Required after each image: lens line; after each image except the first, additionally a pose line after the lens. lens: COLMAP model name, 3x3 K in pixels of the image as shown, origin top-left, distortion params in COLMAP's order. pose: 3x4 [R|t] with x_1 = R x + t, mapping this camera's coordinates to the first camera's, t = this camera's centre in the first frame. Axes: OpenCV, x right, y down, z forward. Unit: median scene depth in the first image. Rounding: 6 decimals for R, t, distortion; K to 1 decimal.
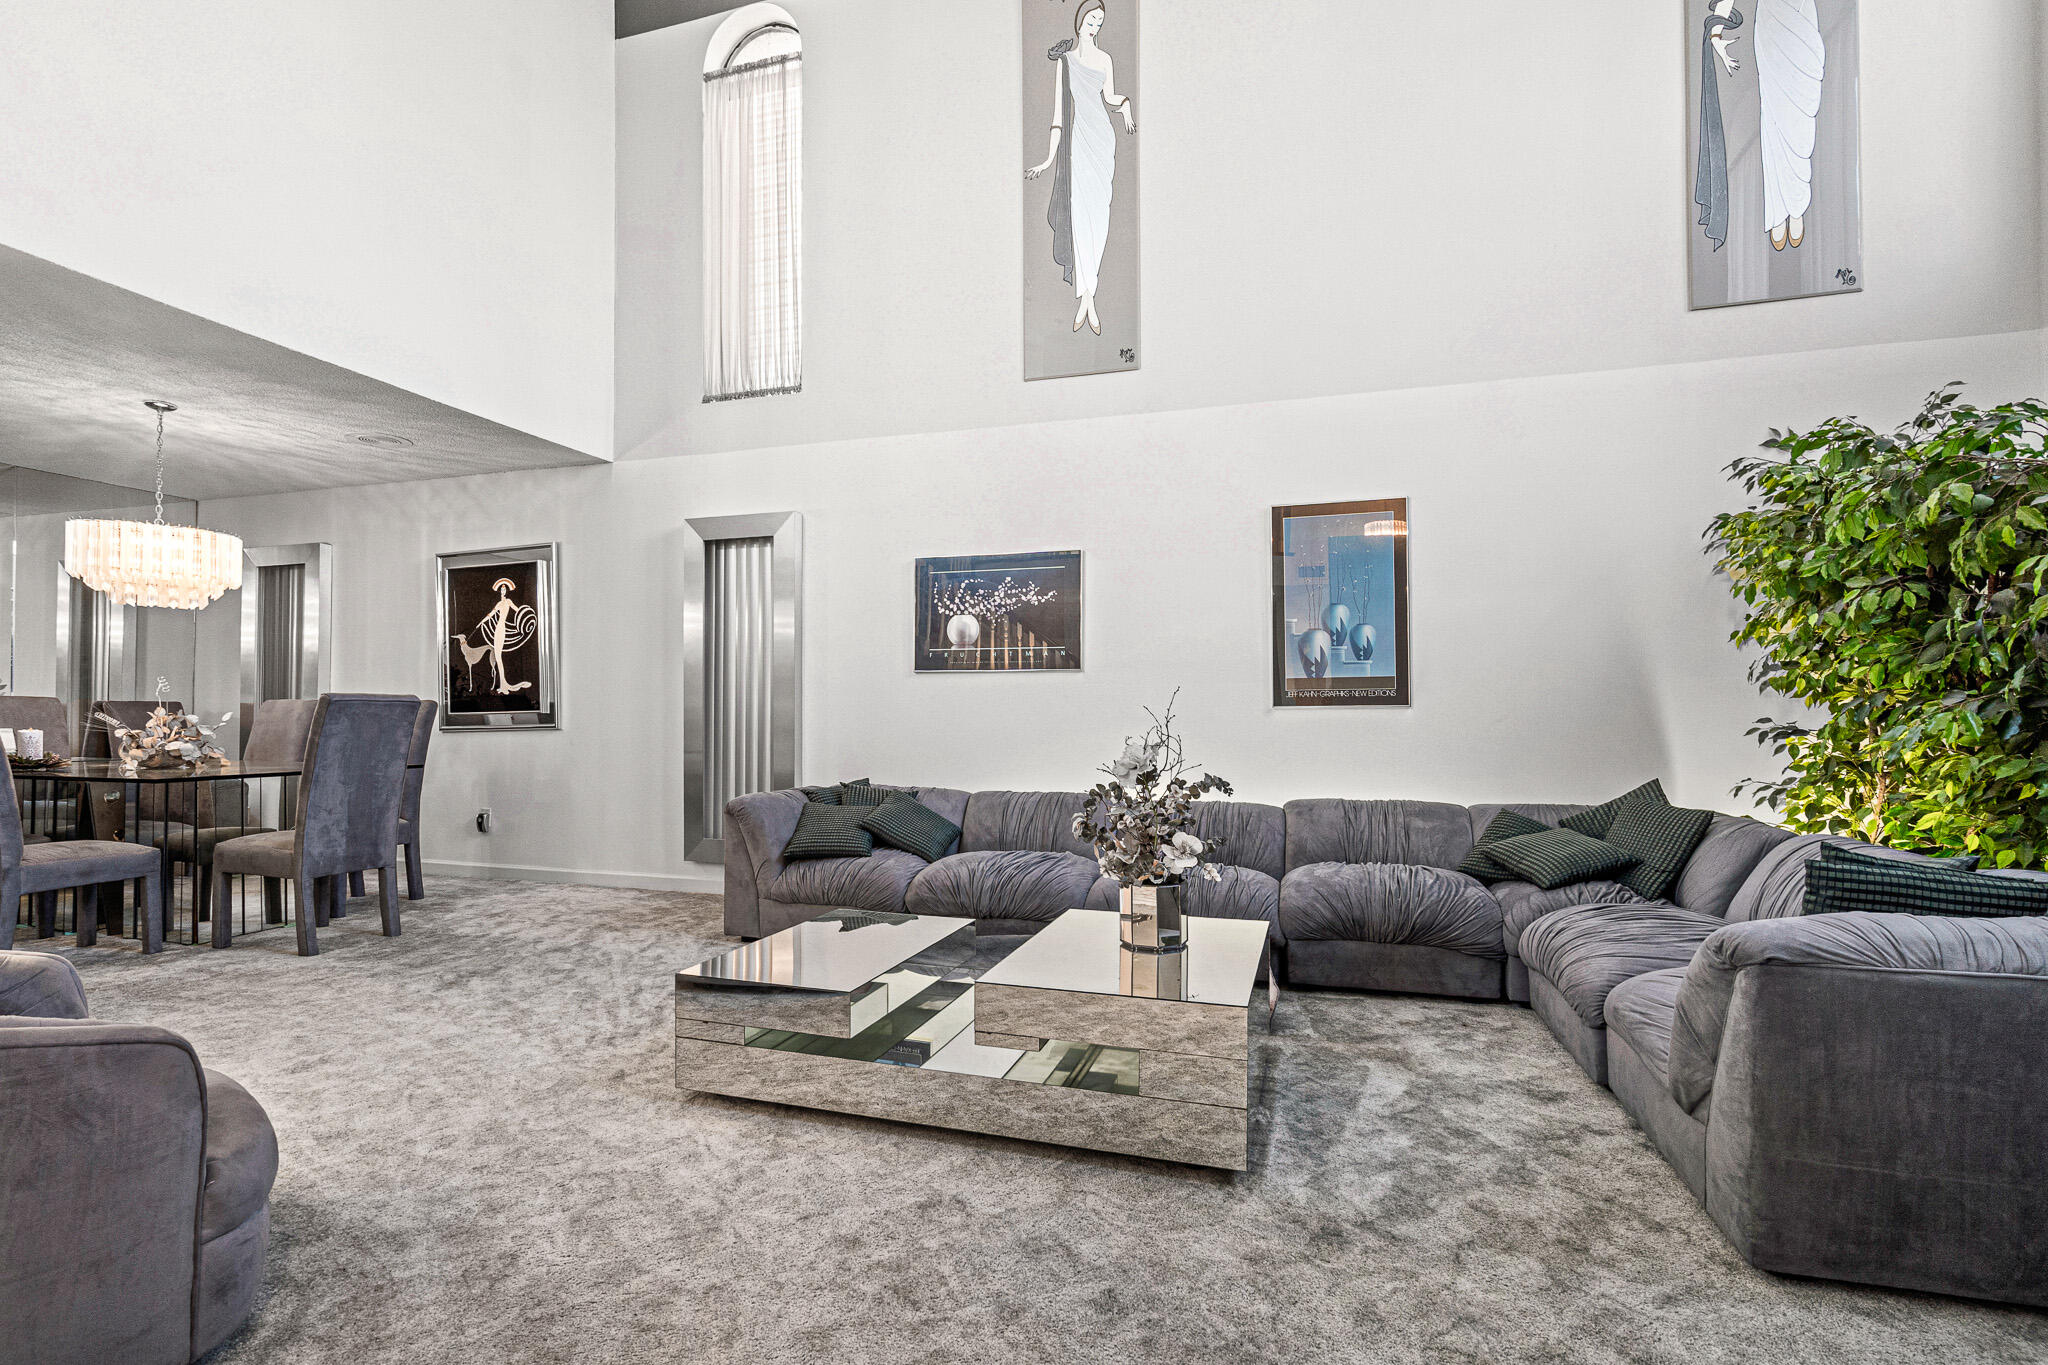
lens RADIAL K [[952.9, 0, 1025.6], [0, 952.9, 689.9], [0, 0, 1]] dist [0.001102, -0.000143]
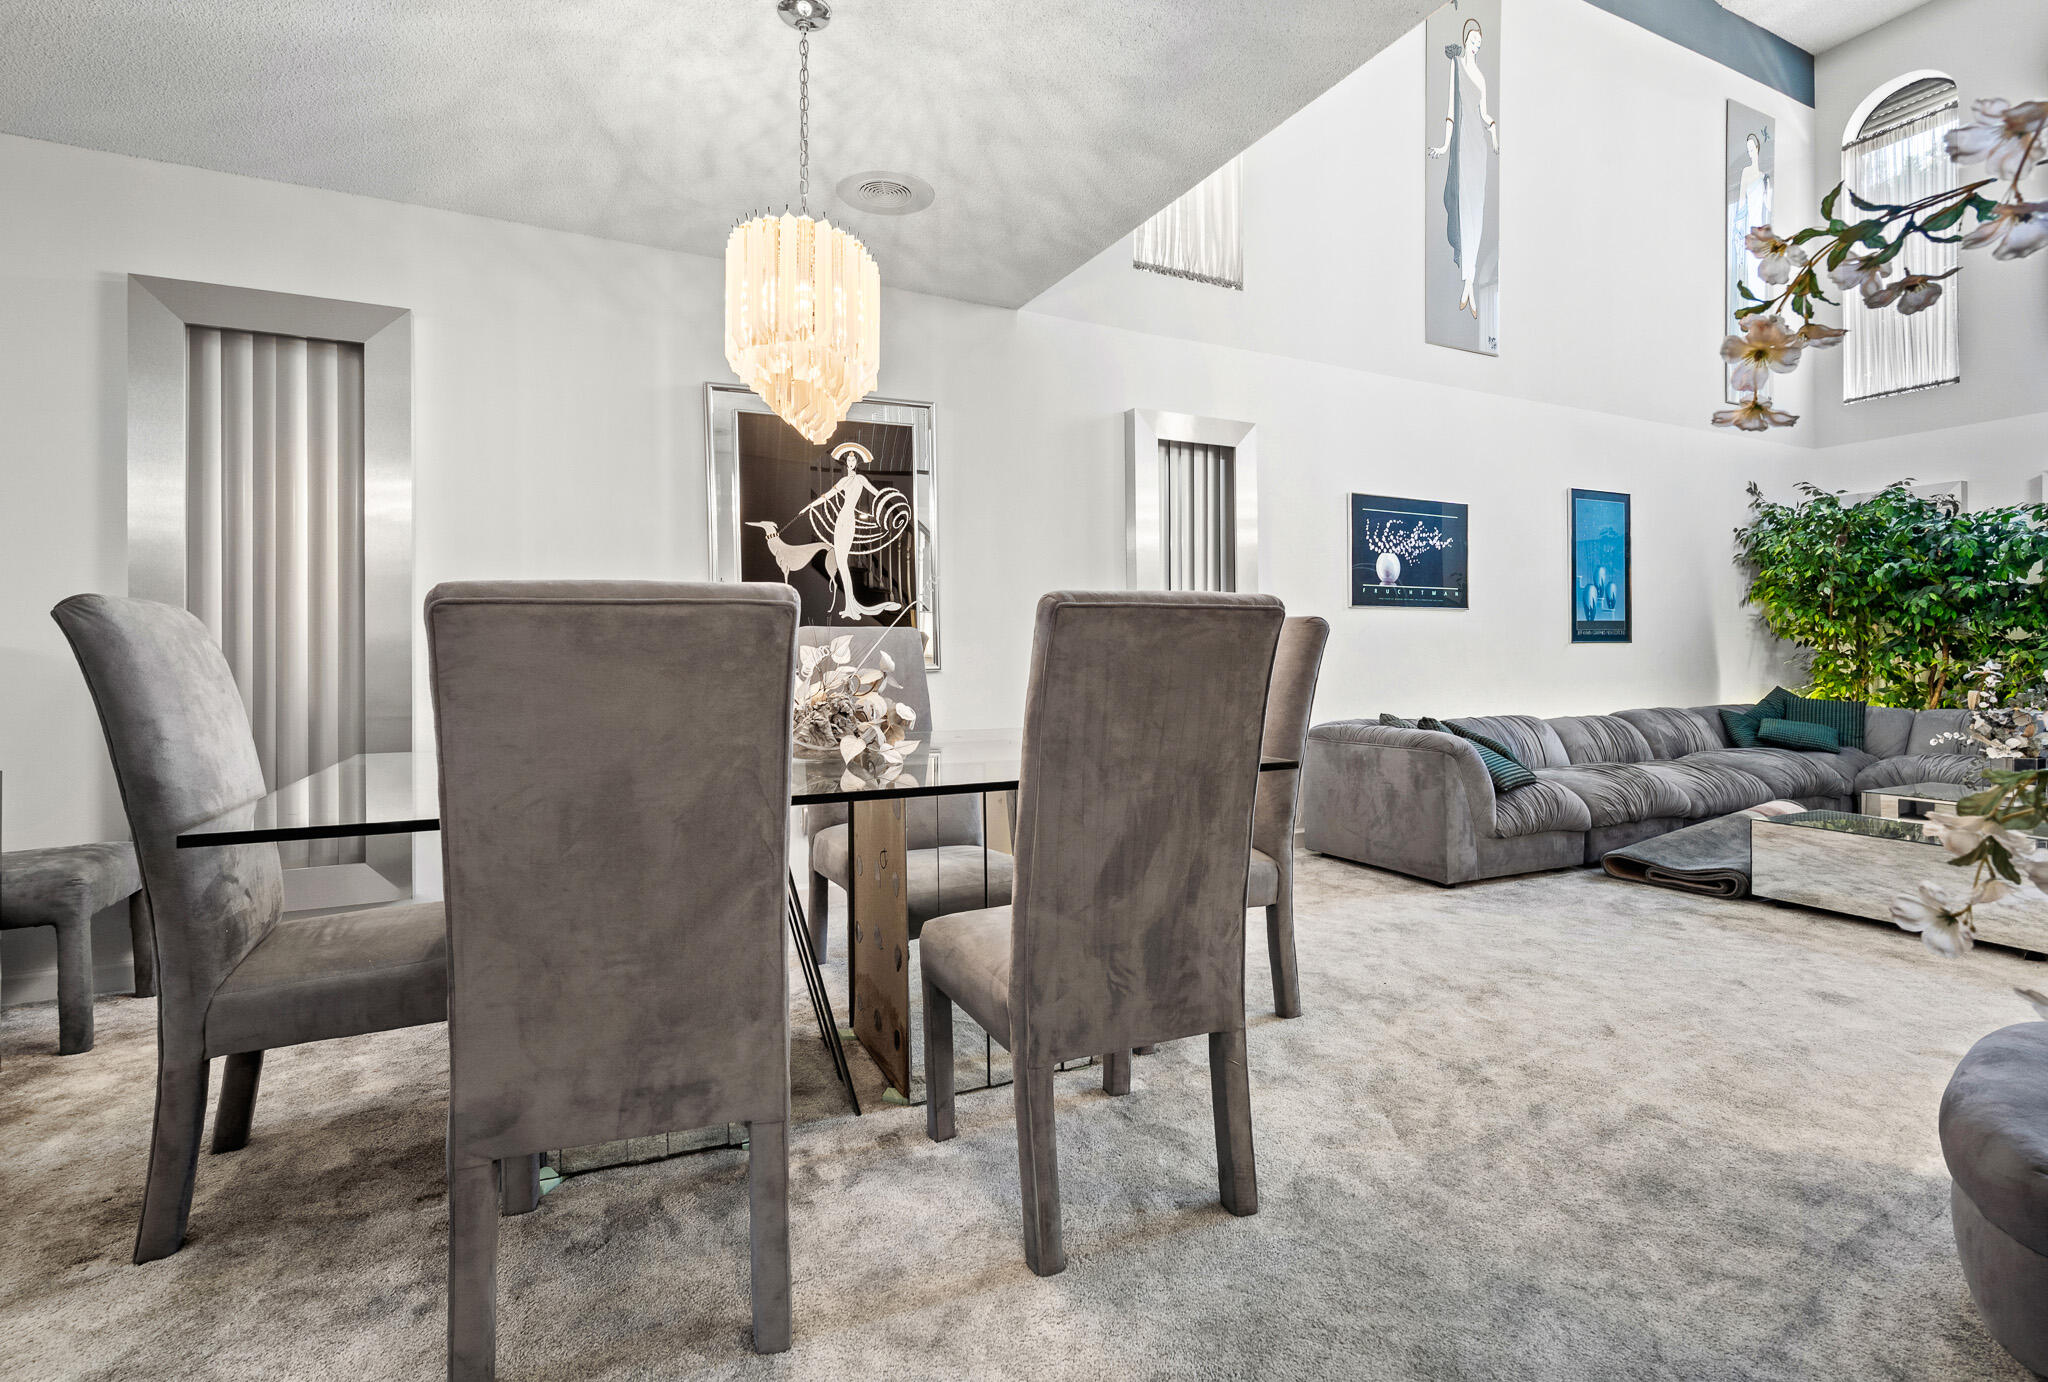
lens RADIAL K [[952.9, 0, 1023.9], [0, 952.9, 652.9], [0, 0, 1]] dist [0.001102, -0.000143]
pose [[0.723859, -0.000932, 0.689947, -1.072468], [-0.009671, 0.999887, 0.011497, 0.021999], [-0.689880, -0.014995, 0.723768, 0.519208]]
